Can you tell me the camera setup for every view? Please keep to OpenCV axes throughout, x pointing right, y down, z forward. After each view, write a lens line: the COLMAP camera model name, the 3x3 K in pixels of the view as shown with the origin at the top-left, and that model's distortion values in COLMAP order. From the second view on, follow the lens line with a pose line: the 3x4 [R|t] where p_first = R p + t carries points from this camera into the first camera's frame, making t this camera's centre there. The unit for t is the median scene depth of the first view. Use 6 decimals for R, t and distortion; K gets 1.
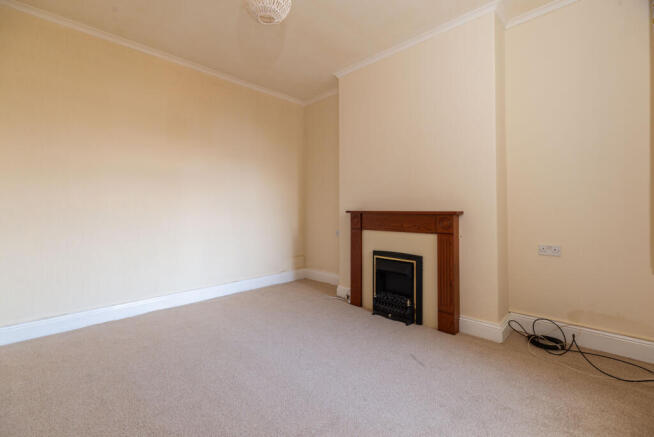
lens RADIAL K [[288.0, 0, 326.4], [0, 288.0, 209.4], [0, 0, 1]] dist [0.000708, 0.000112]
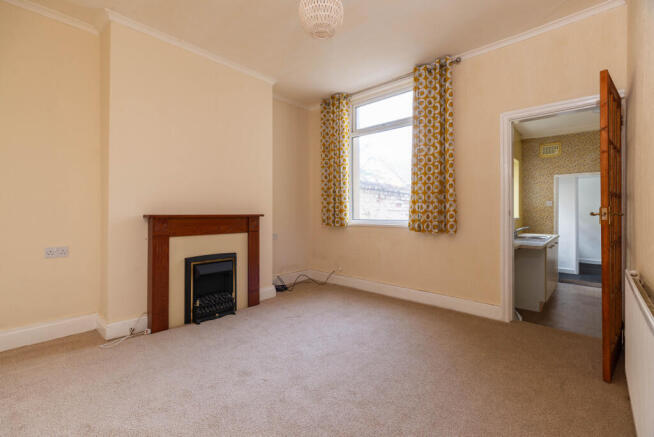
lens RADIAL K [[288.0, 0, 326.4], [0, 288.0, 209.4], [0, 0, 1]] dist [0.000708, 0.000112]
pose [[-0.026401, 0.002095, 0.999649, -0.780267], [-0.010008, 0.999947, -0.002360, -0.014352], [-0.999601, -0.010067, -0.026379, 0.597120]]
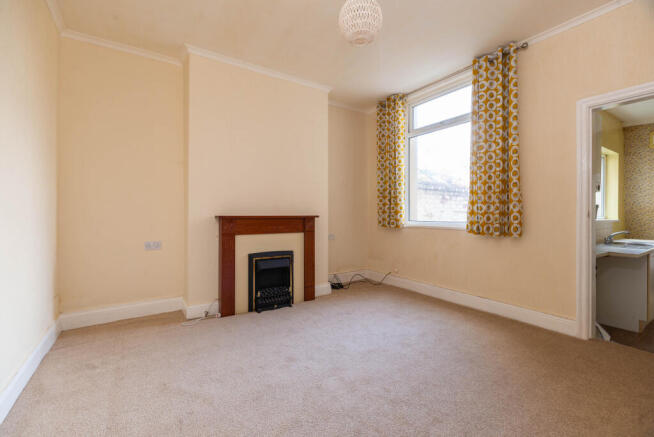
lens RADIAL K [[282.3, 0, 327.3], [0, 282.3, 212.7], [0, 0, 1]] dist [-0.000491, 0.000147]
pose [[0.205005, -0.004469, 0.978751, -0.792545], [-0.008253, 0.999946, 0.006295, -0.015043], [-0.978726, -0.009368, 0.204957, 0.533462]]
